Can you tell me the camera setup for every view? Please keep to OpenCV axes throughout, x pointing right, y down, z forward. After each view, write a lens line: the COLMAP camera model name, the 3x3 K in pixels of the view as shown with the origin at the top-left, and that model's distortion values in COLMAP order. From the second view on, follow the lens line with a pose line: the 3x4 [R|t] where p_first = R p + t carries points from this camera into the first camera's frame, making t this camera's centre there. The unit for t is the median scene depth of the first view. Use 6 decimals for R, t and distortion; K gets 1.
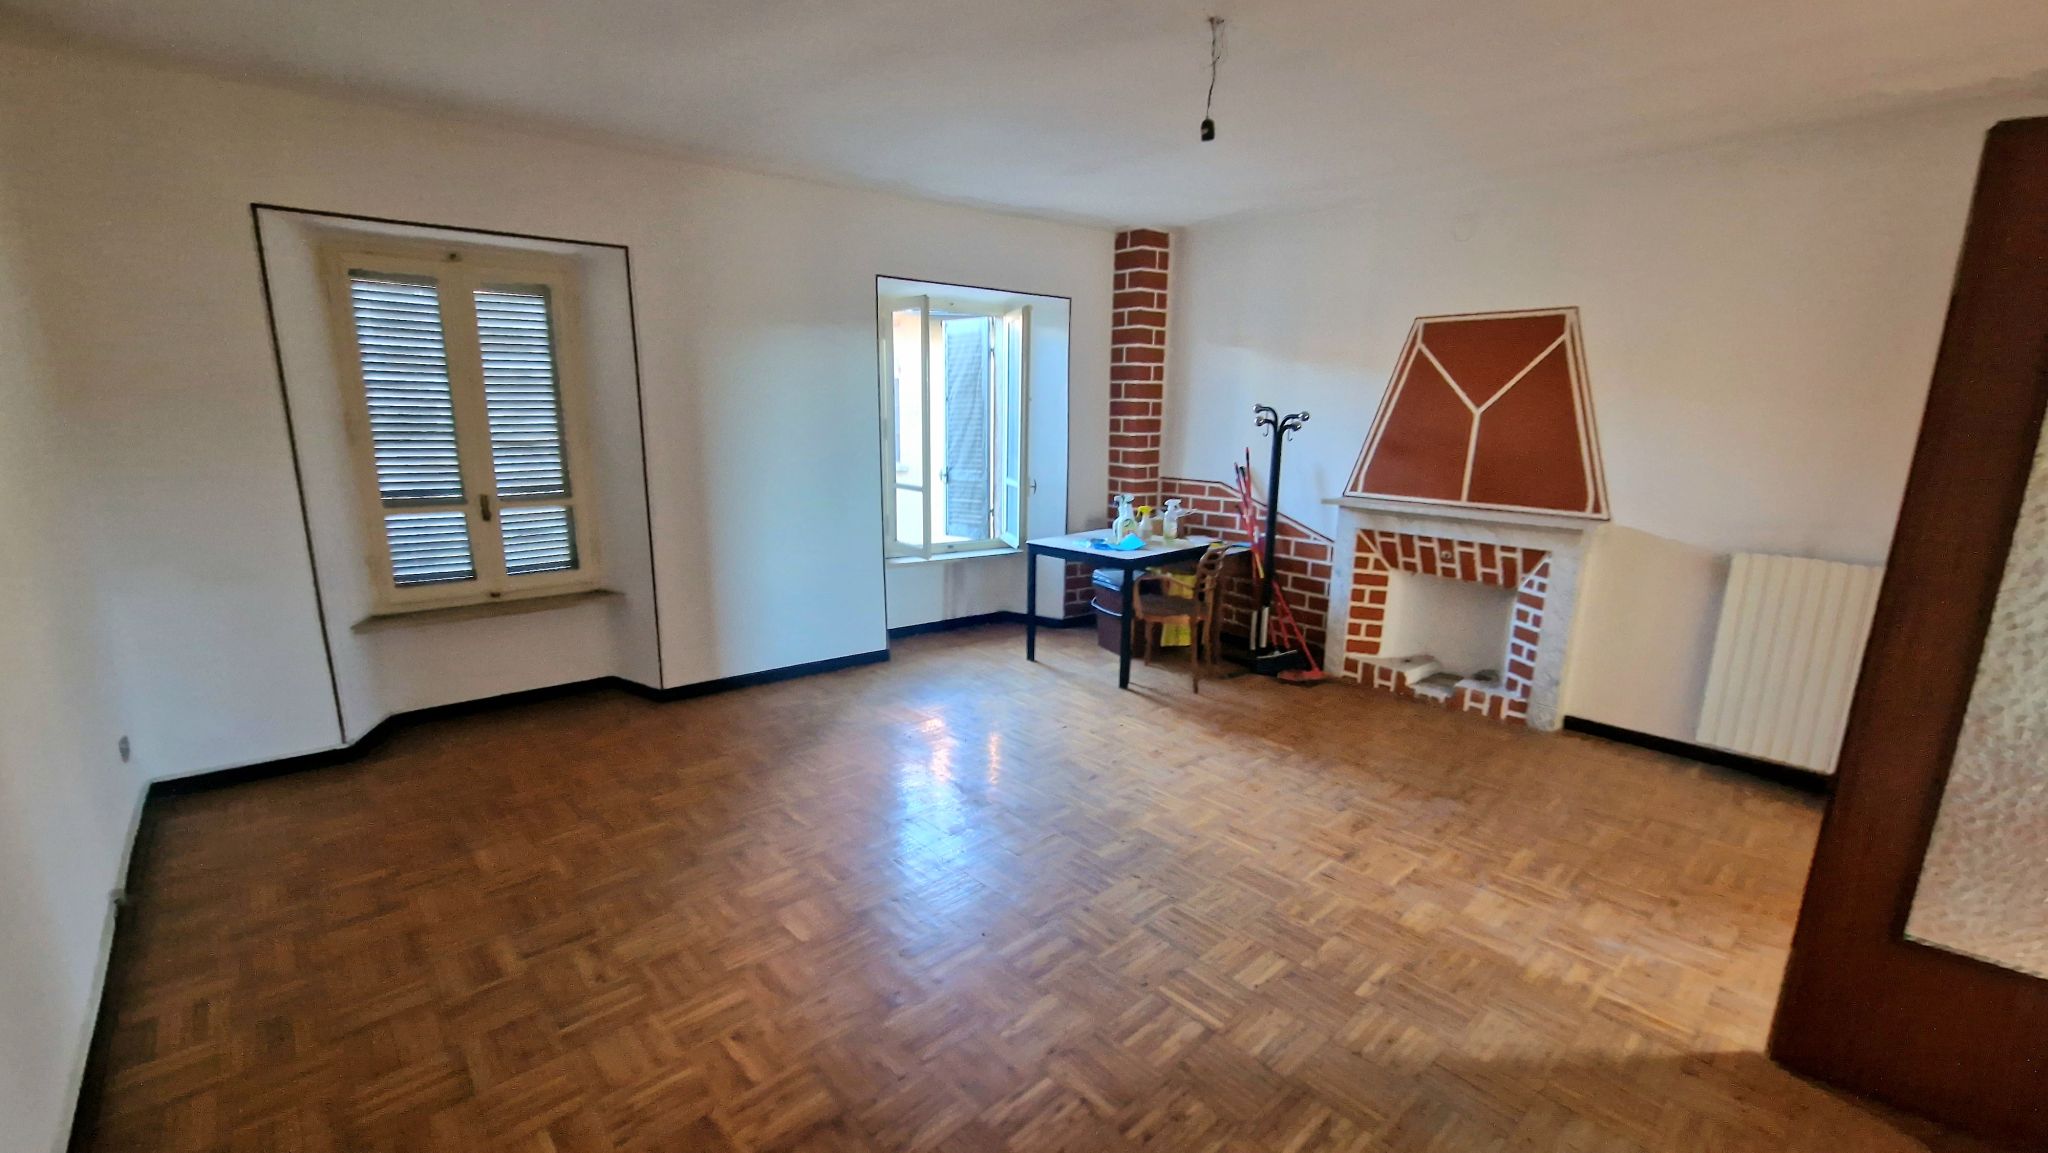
lens RADIAL K [[836.9, 0, 1022.2], [0, 836.9, 596.7], [0, 0, 1]] dist [0.000859, -0.000682]
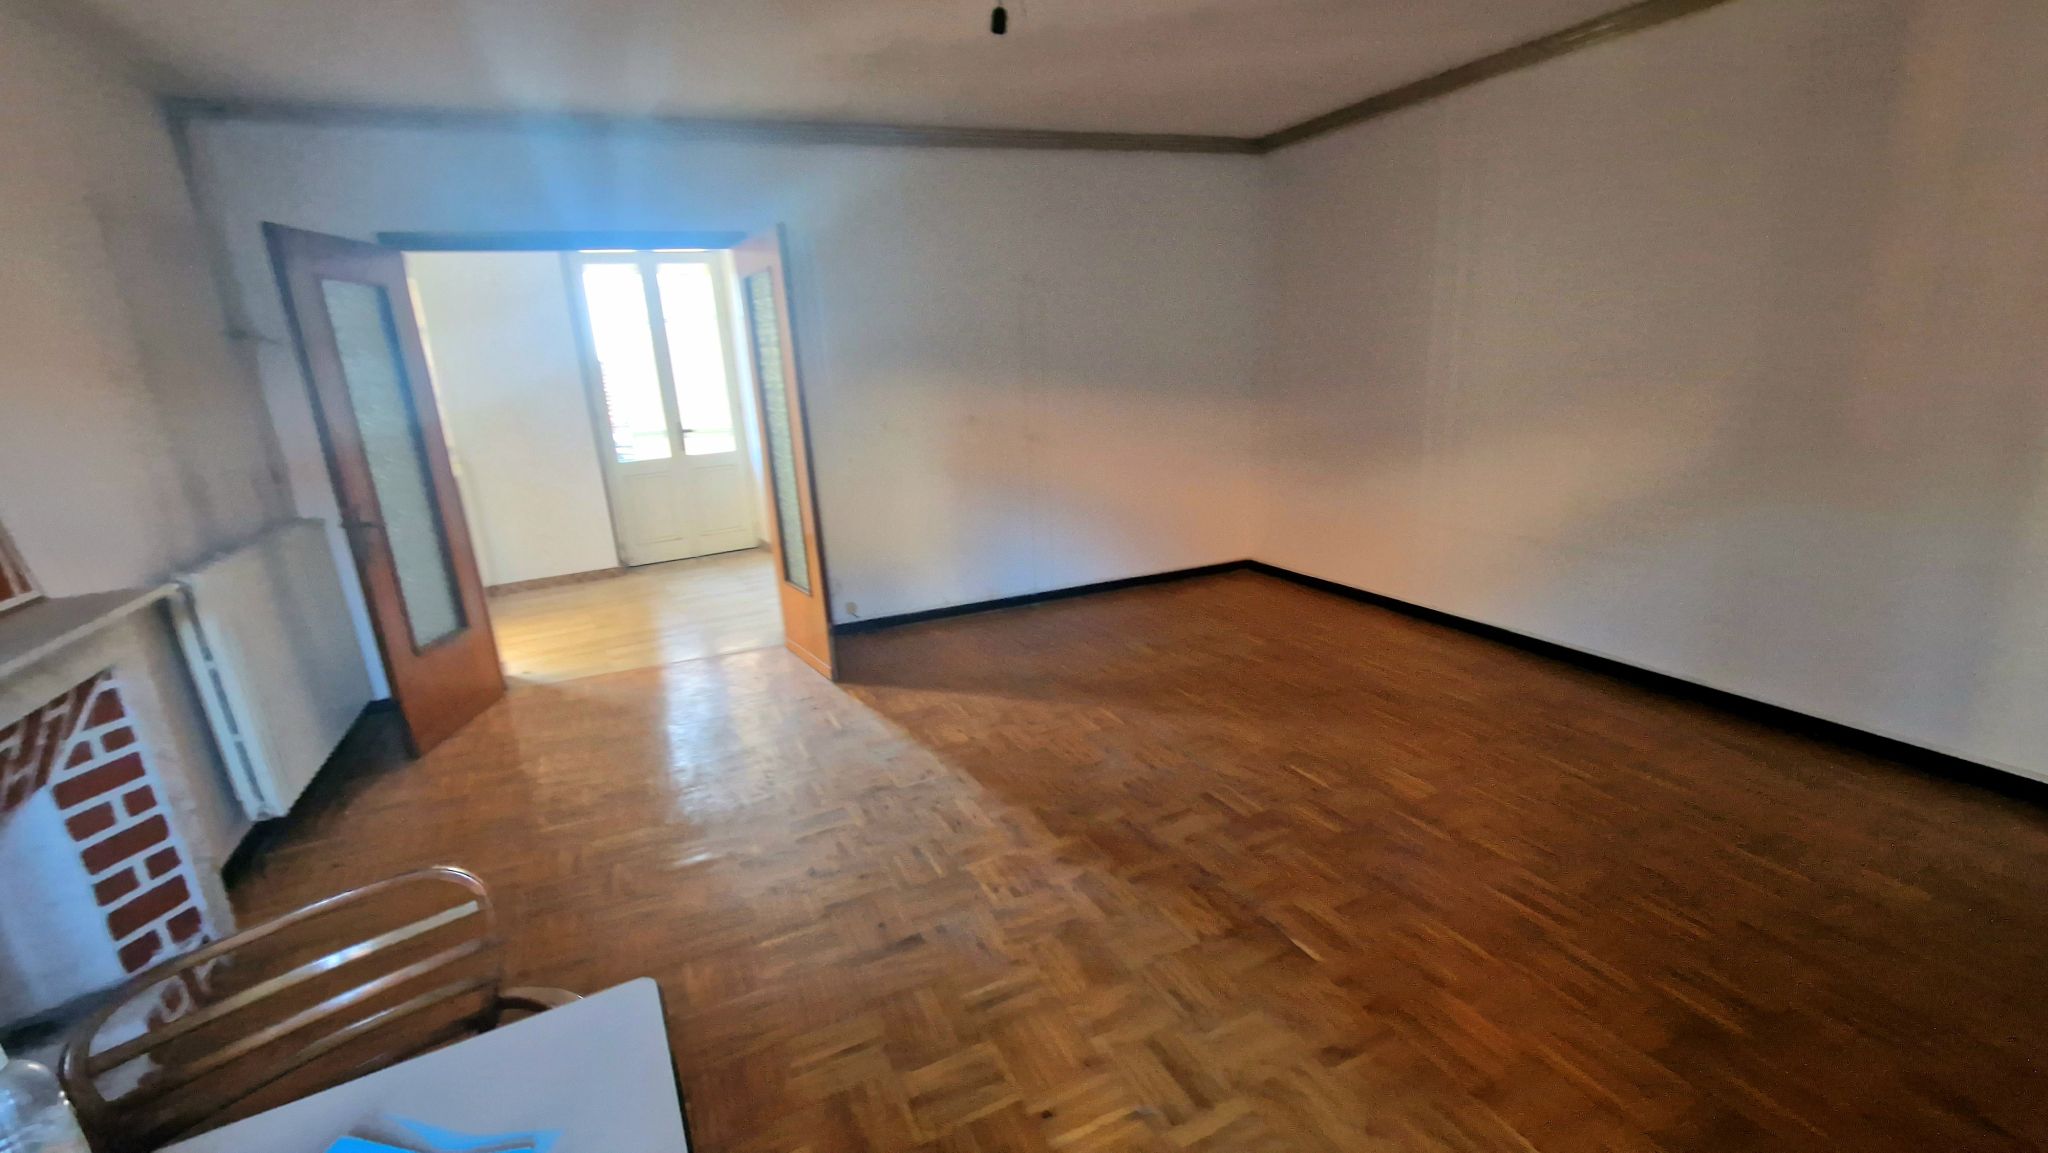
lens RADIAL K [[828.5, 0, 1028.8], [0, 828.5, 586.2], [0, 0, 1]] dist [0.010489, -0.000144]
pose [[-0.960511, -0.038200, 0.275608, -0.040241], [0.099554, 0.877776, 0.468613, -0.254142], [-0.259823, 0.477545, -0.839311, 1.145349]]
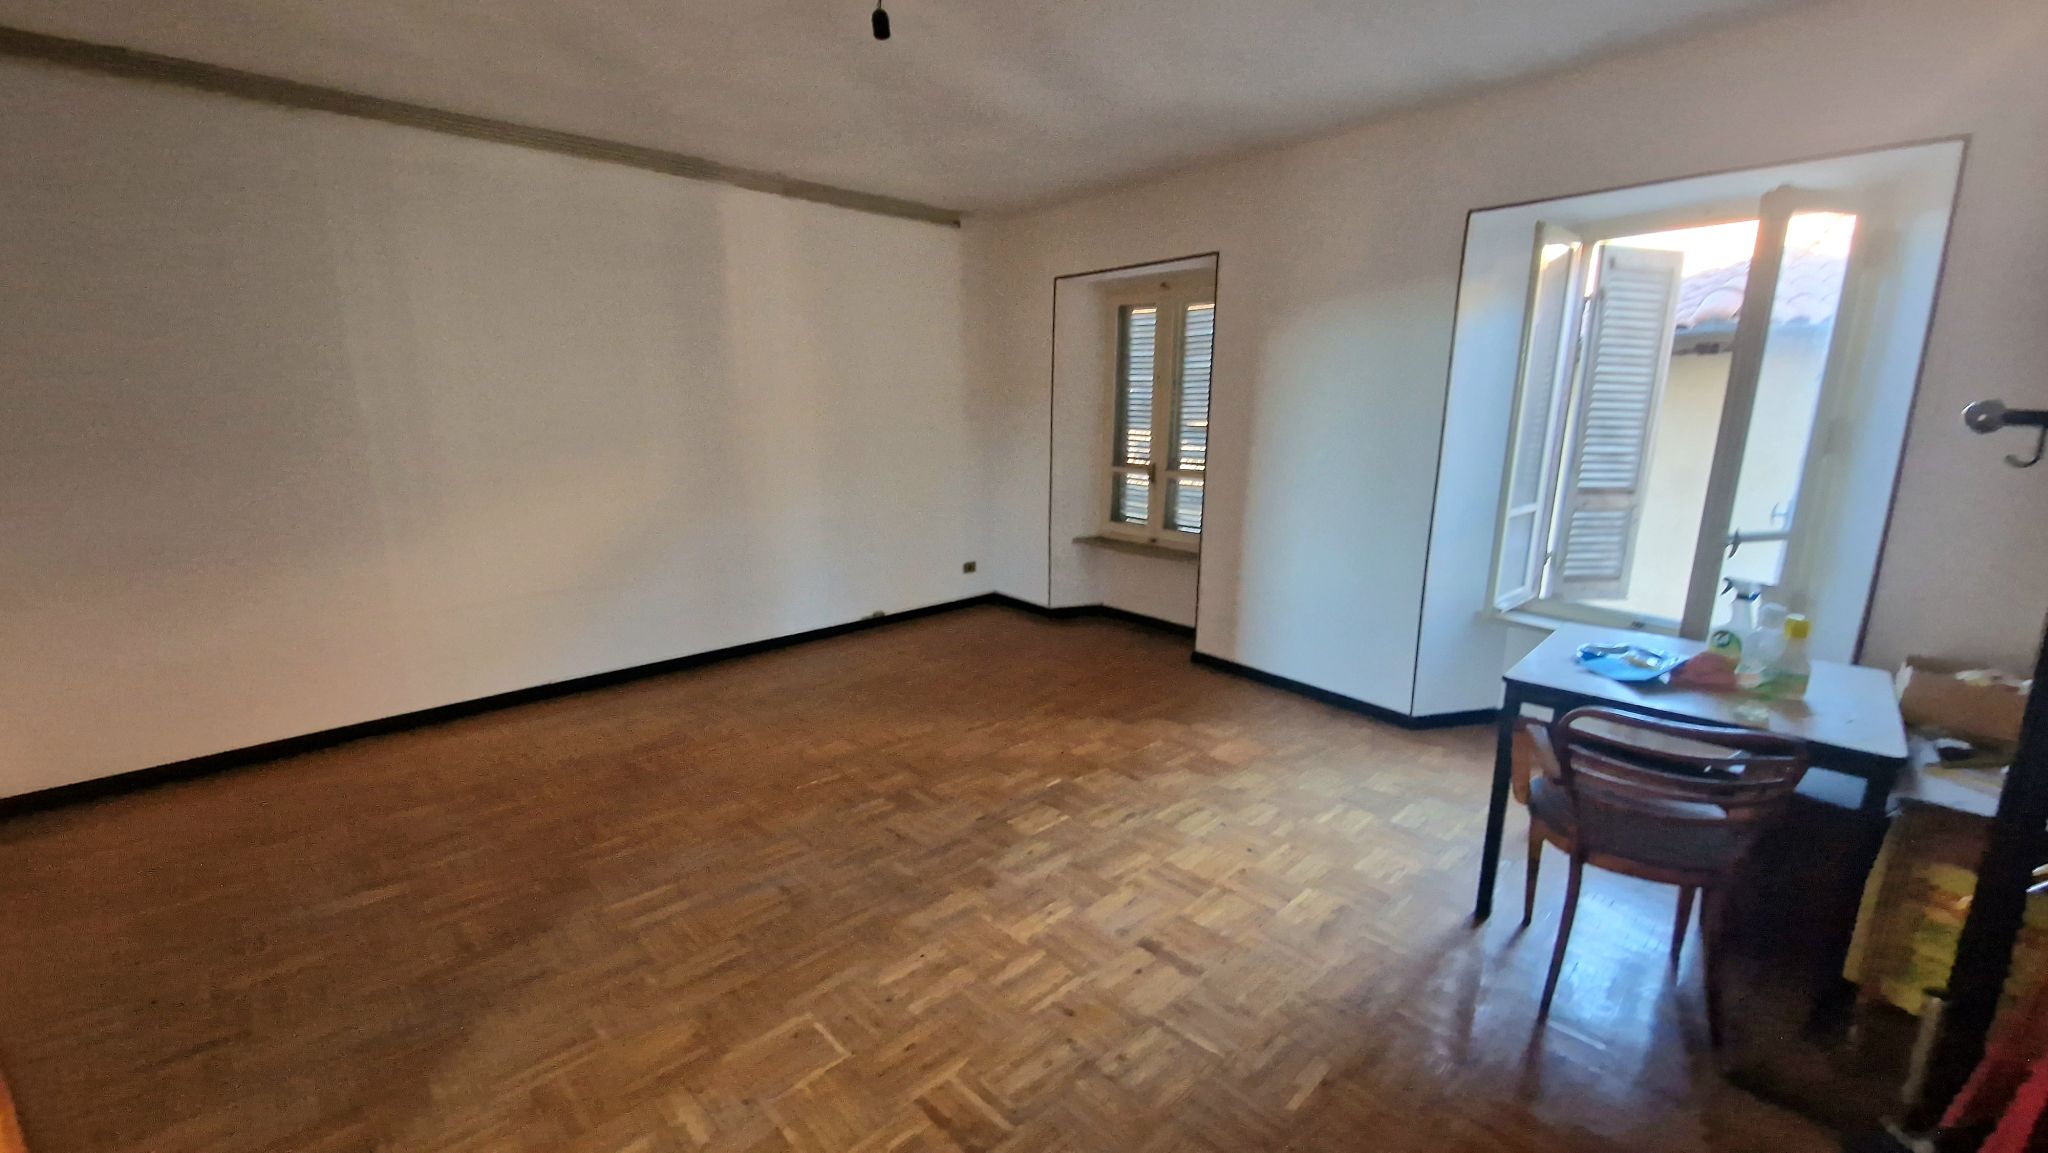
lens RADIAL K [[843.0, 0, 1018.0], [0, 843.0, 593.4], [0, 0, 1]] dist [0.001223, -0.000414]
pose [[0.024101, 0.214024, -0.976531, 0.636288], [-0.225288, 0.952851, 0.203274, -0.135481], [0.973994, 0.215102, 0.071181, 0.672589]]
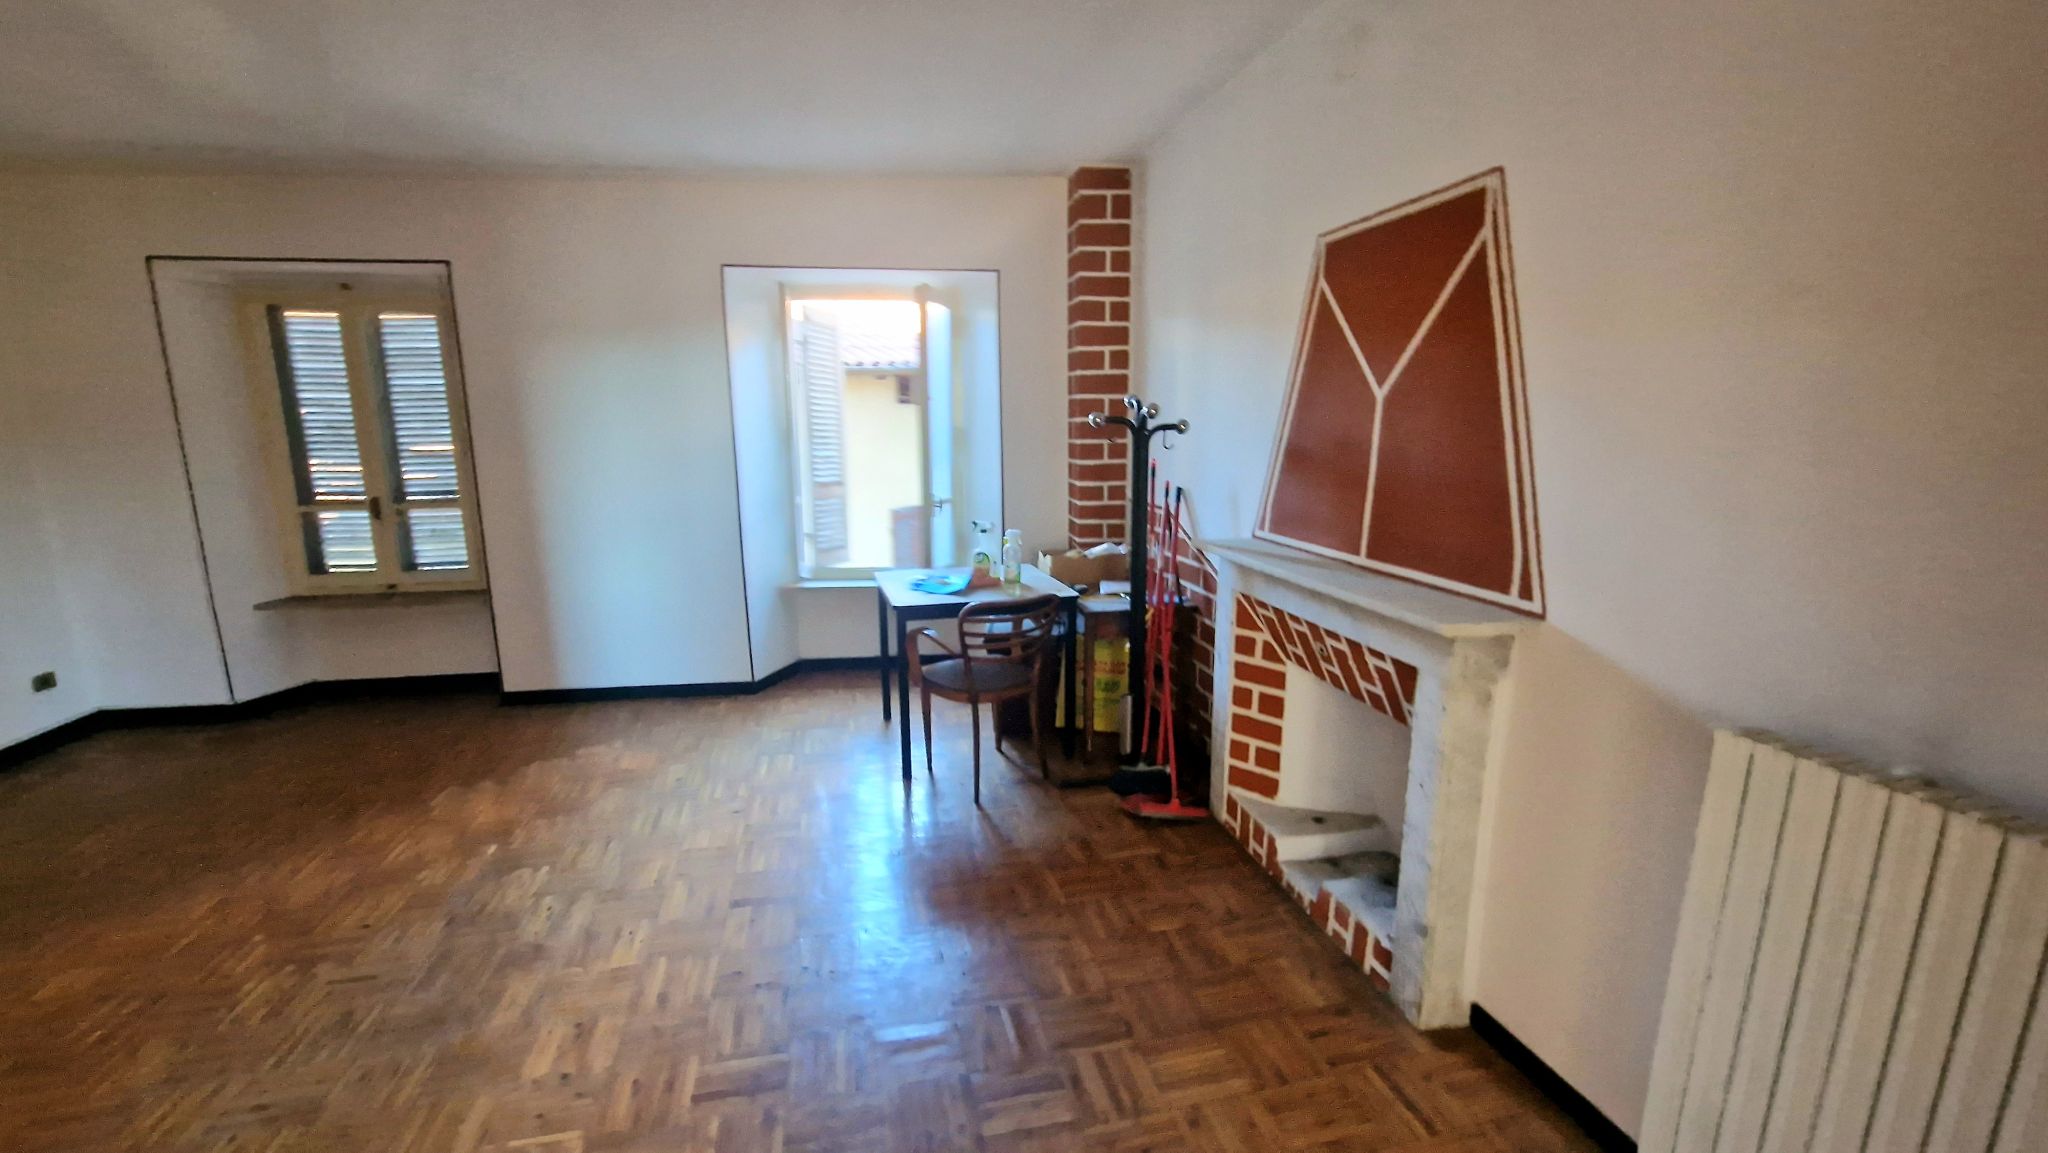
lens RADIAL K [[843.0, 0, 1018.0], [0, 843.0, 593.4], [0, 0, 1]] dist [0.001223, -0.000414]
pose [[0.866766, 0.083133, -0.491737, 0.605601], [-0.093490, 0.995614, 0.003527, -0.070597], [0.489874, 0.042916, 0.870736, 0.404755]]
